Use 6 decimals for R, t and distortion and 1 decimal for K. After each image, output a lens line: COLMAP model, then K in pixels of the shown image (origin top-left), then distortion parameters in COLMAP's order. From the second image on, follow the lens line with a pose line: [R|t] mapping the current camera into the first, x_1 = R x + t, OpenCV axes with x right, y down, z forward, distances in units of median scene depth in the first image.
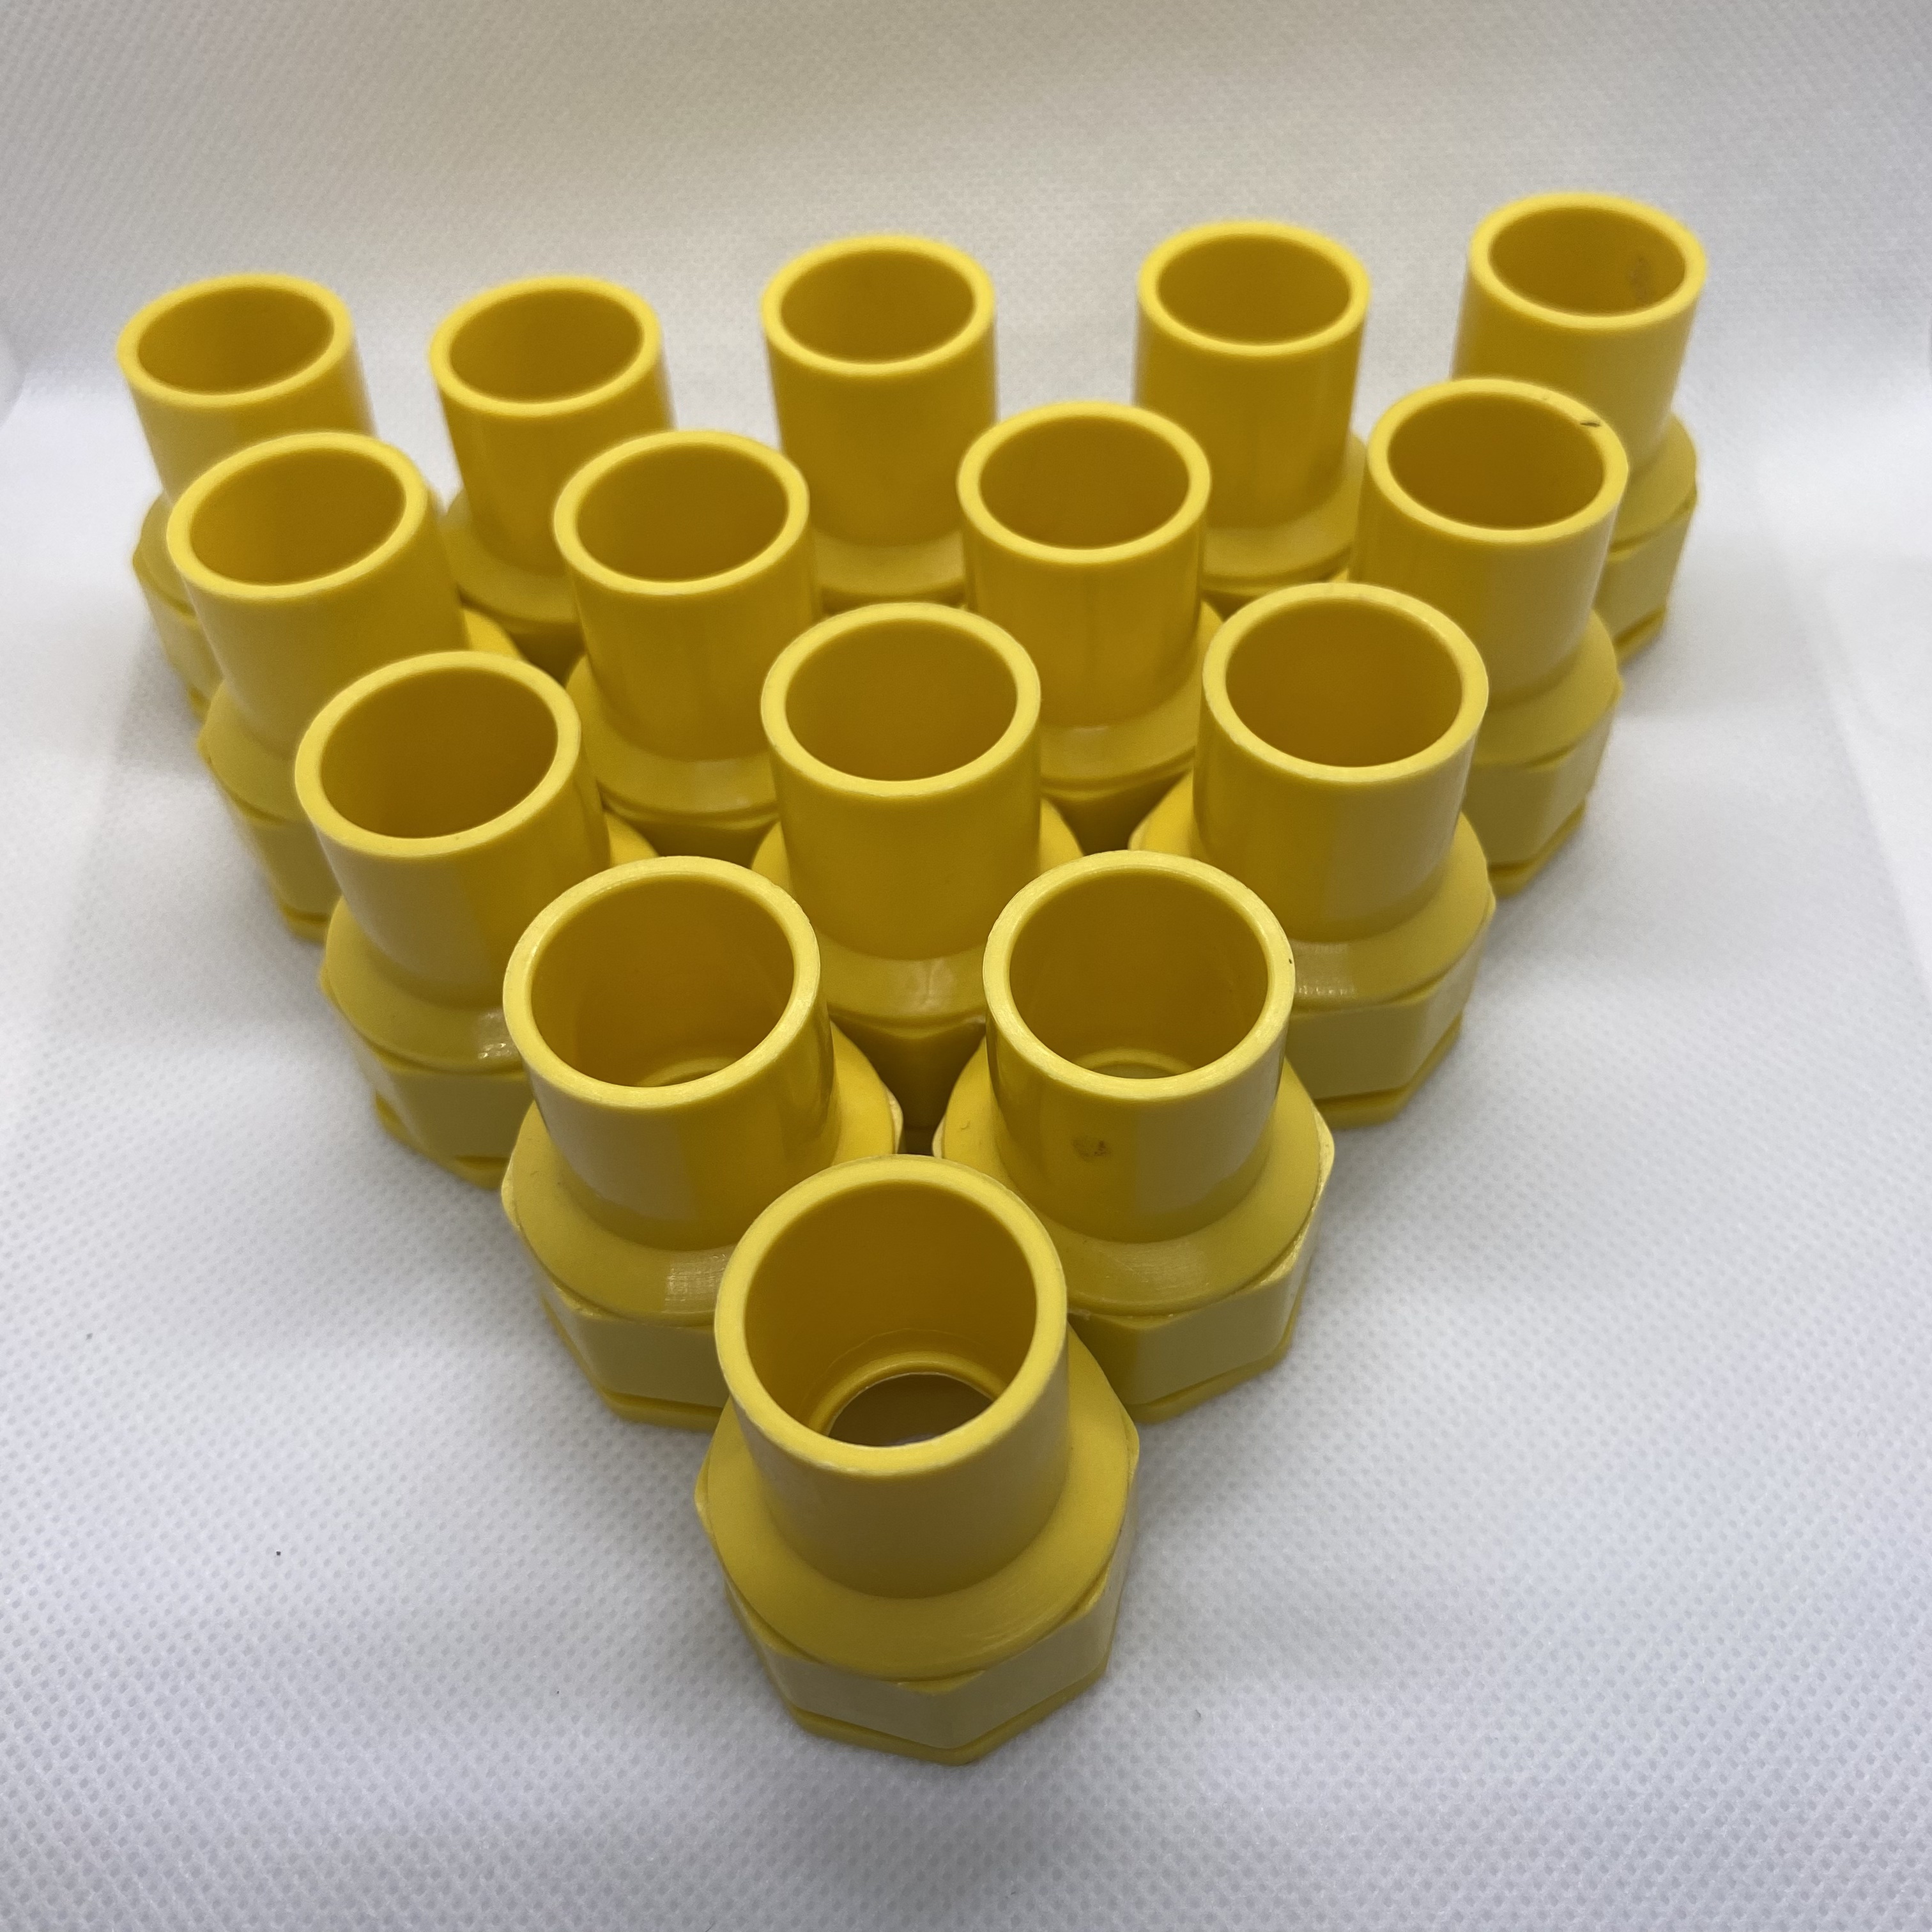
lens RADIAL K [[2131.7, 0, 960.3], [0, 2131.7, 956.7], [0, 0, 1]] dist [-0.021755, 0.000000]
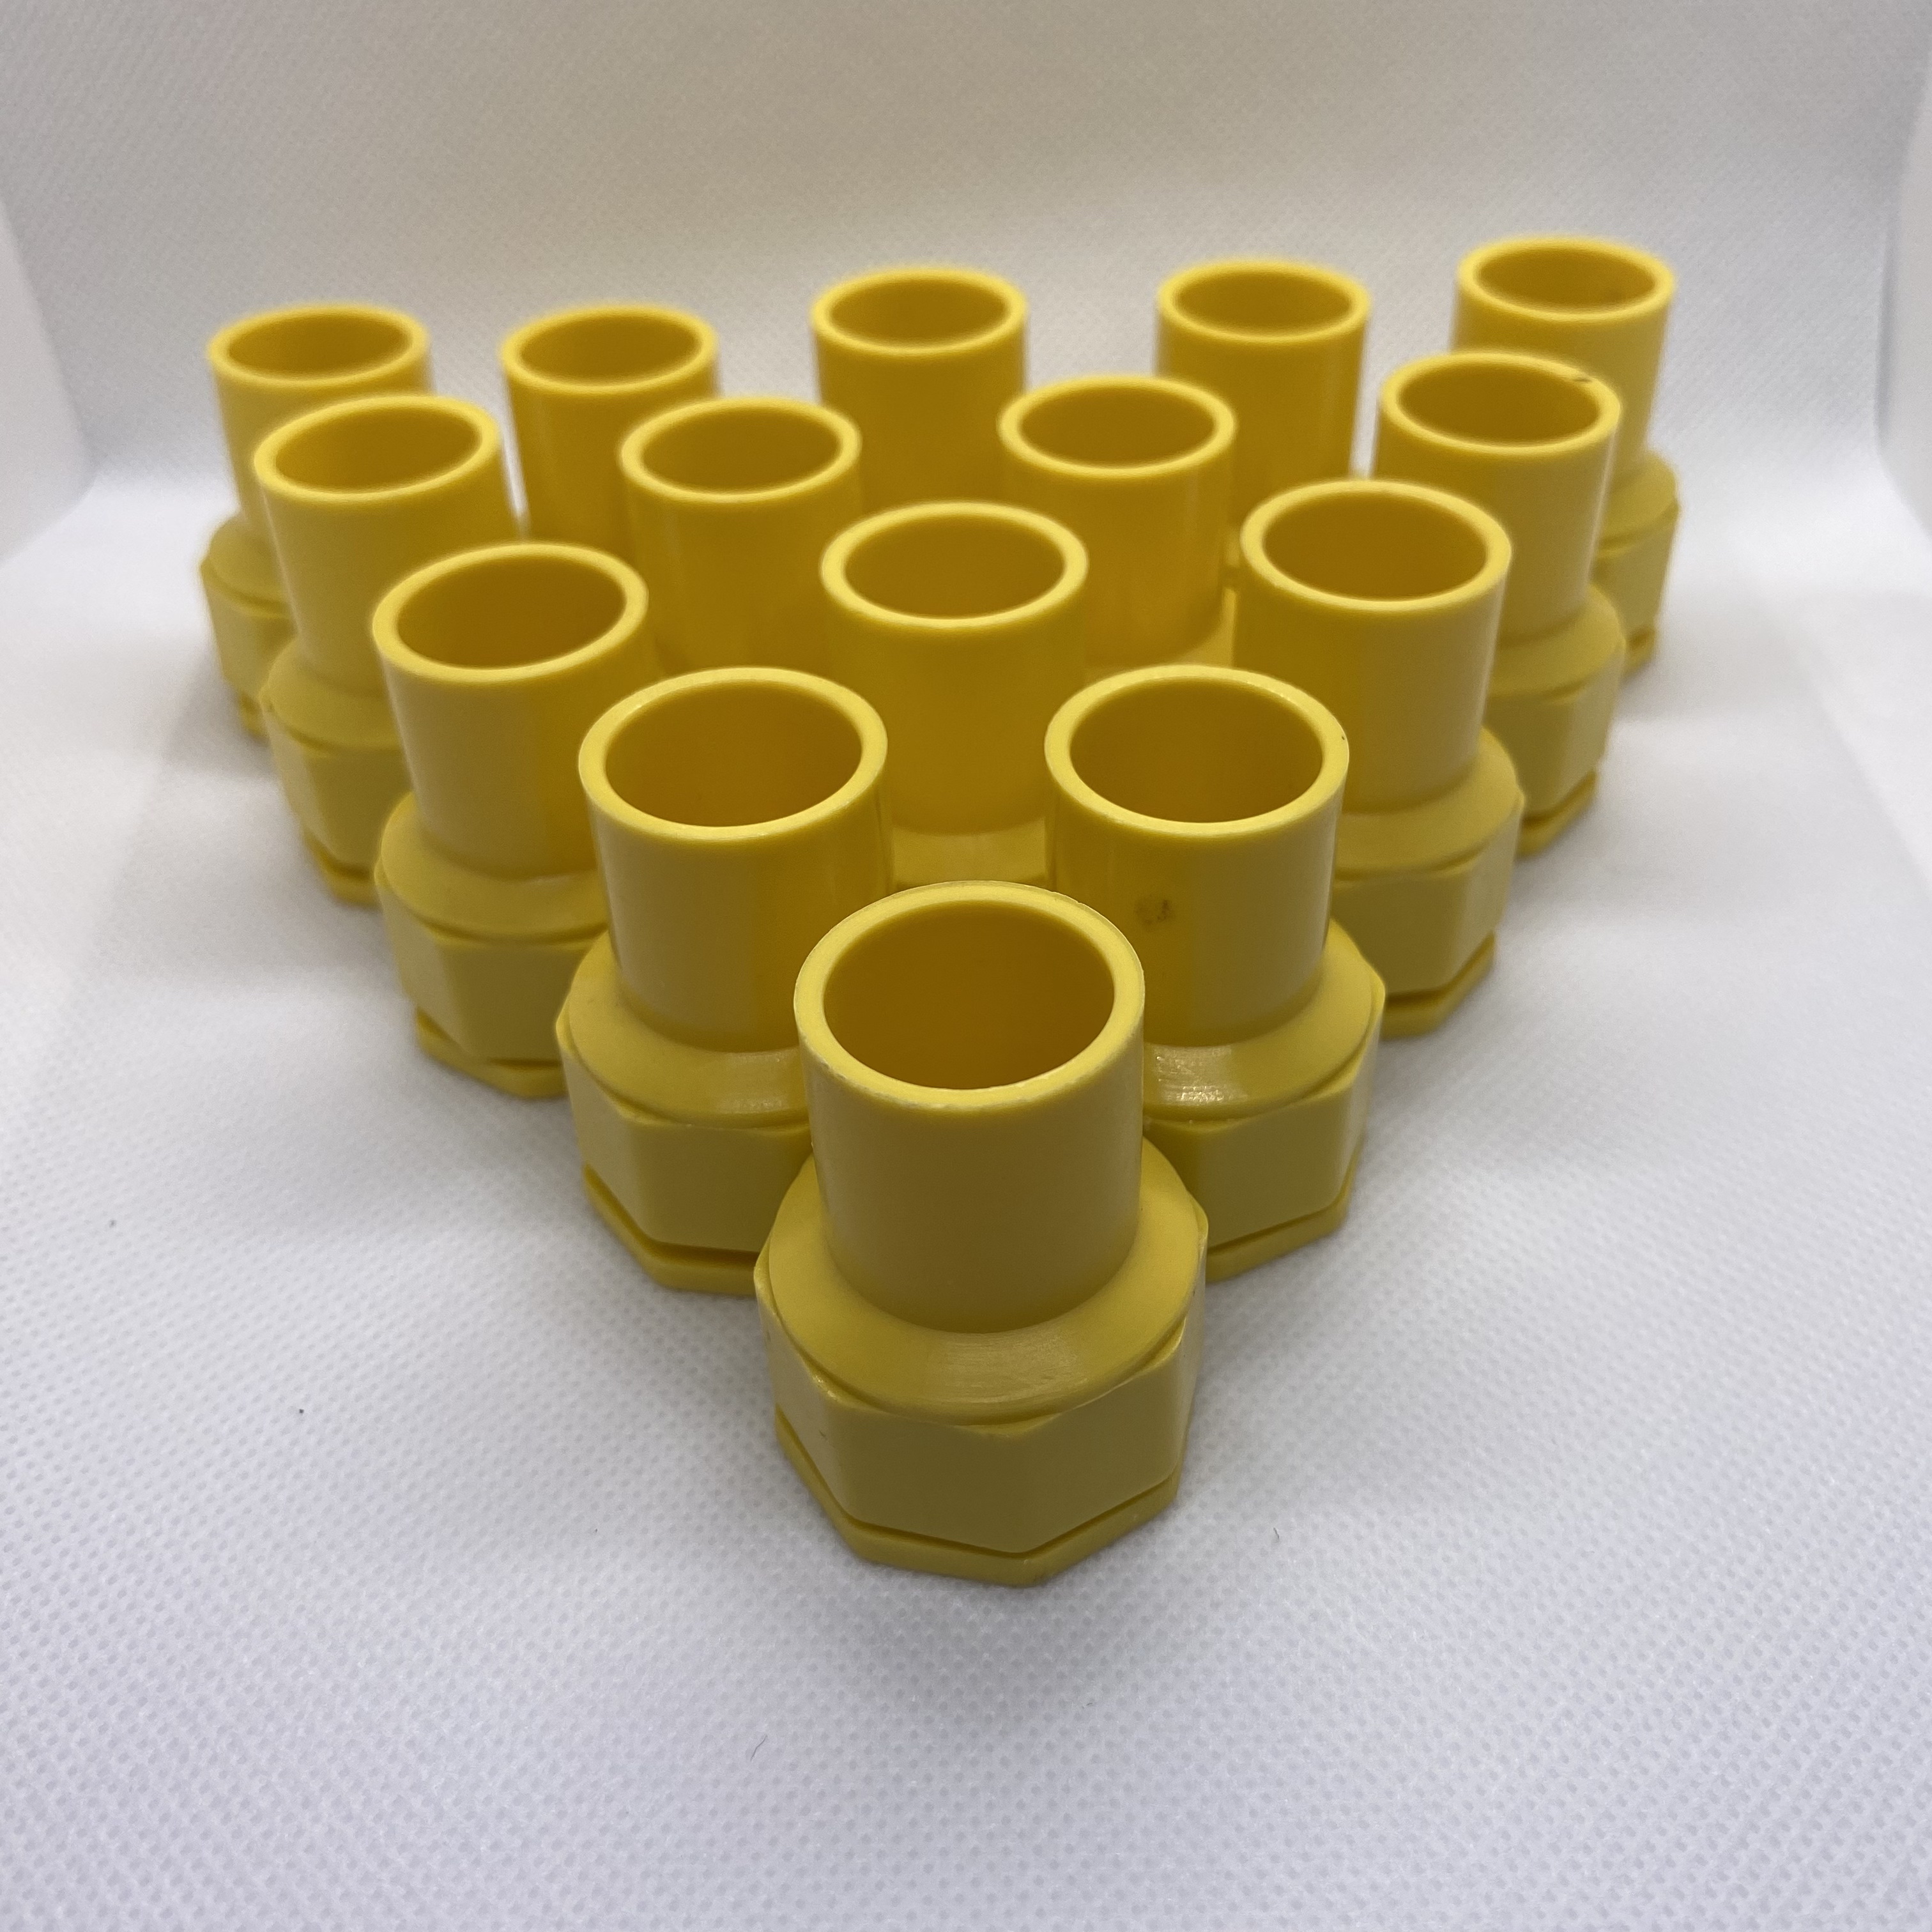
lens RADIAL K [[2131.7, 0, 960.7], [0, 2131.7, 972.6], [0, 0, 1]] dist [-0.021755, 0.000000]
pose [[0.999769, 0.000006, 0.021514, -0.046412], [0.004881, 0.973853, -0.227125, 0.308434], [-0.020953, 0.227177, 0.973628, 0.021751]]
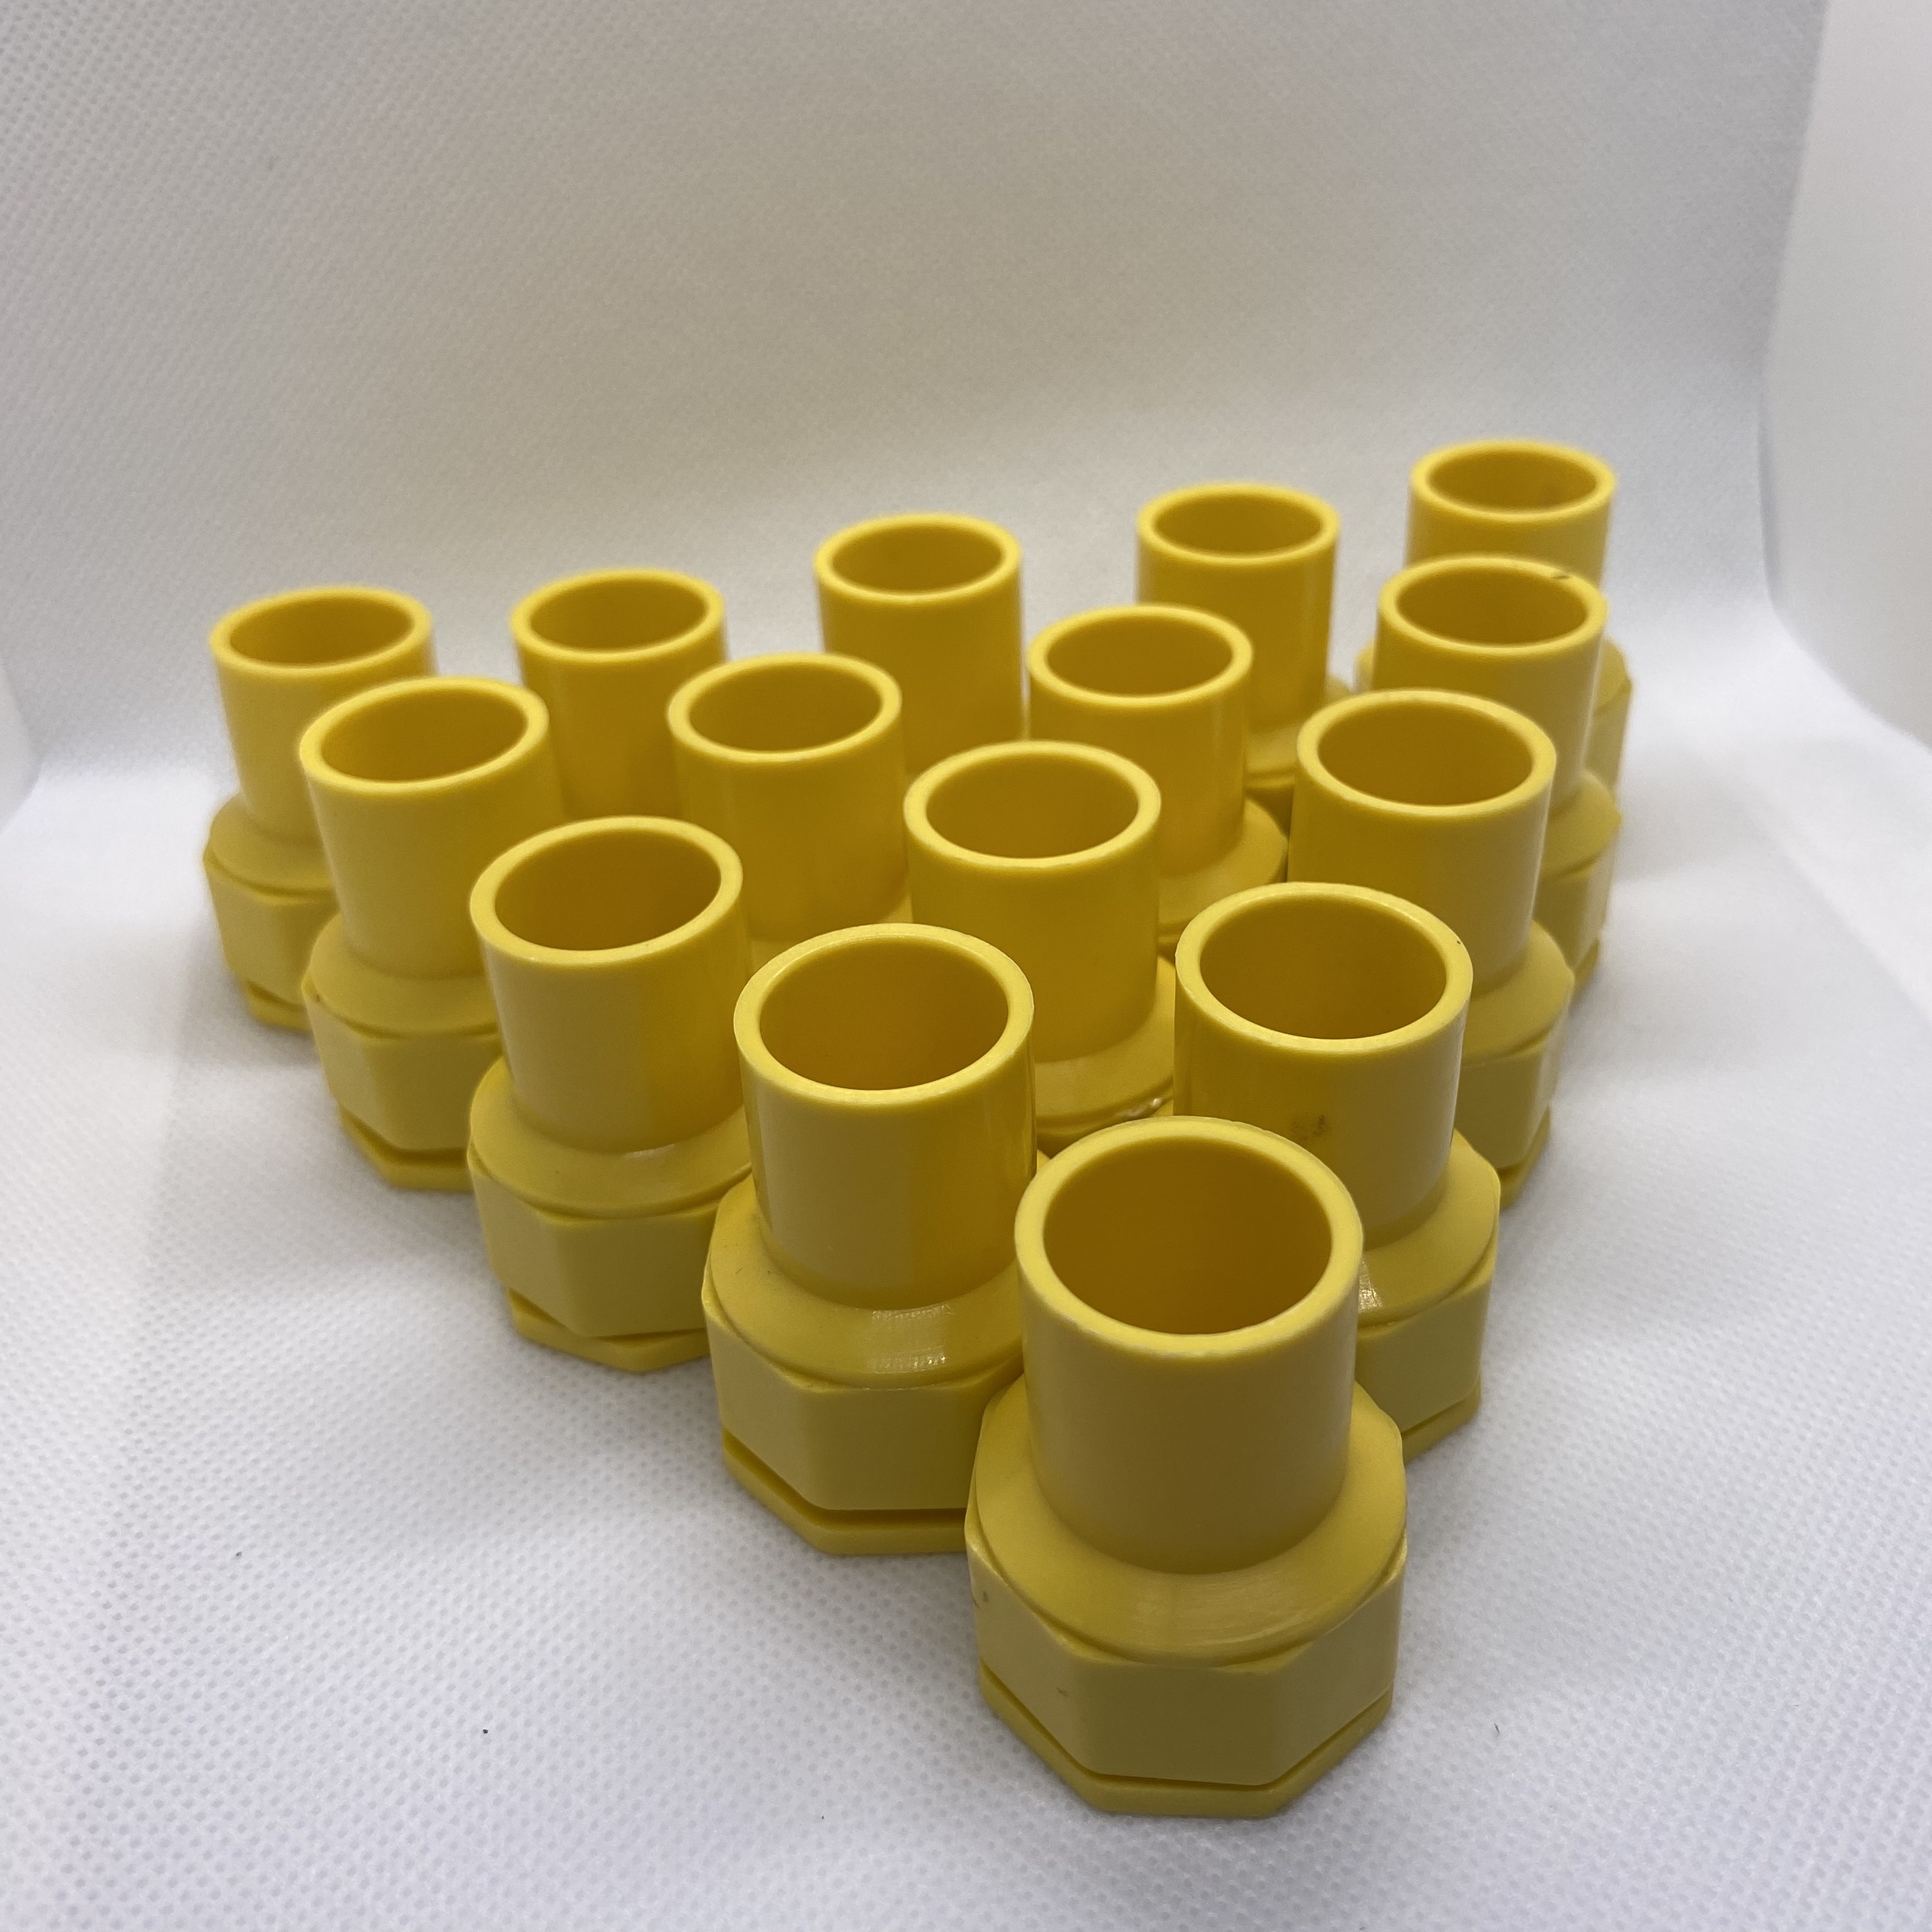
lens RADIAL K [[2131.7, 0, 964.7], [0, 2131.7, 970.9], [0, 0, 1]] dist [-0.021755, 0.000000]
pose [[0.986743, -0.091555, 0.134002, -0.210274], [0.127897, 0.946965, -0.294789, 0.267594], [-0.099905, 0.308019, 0.946120, 0.009214]]
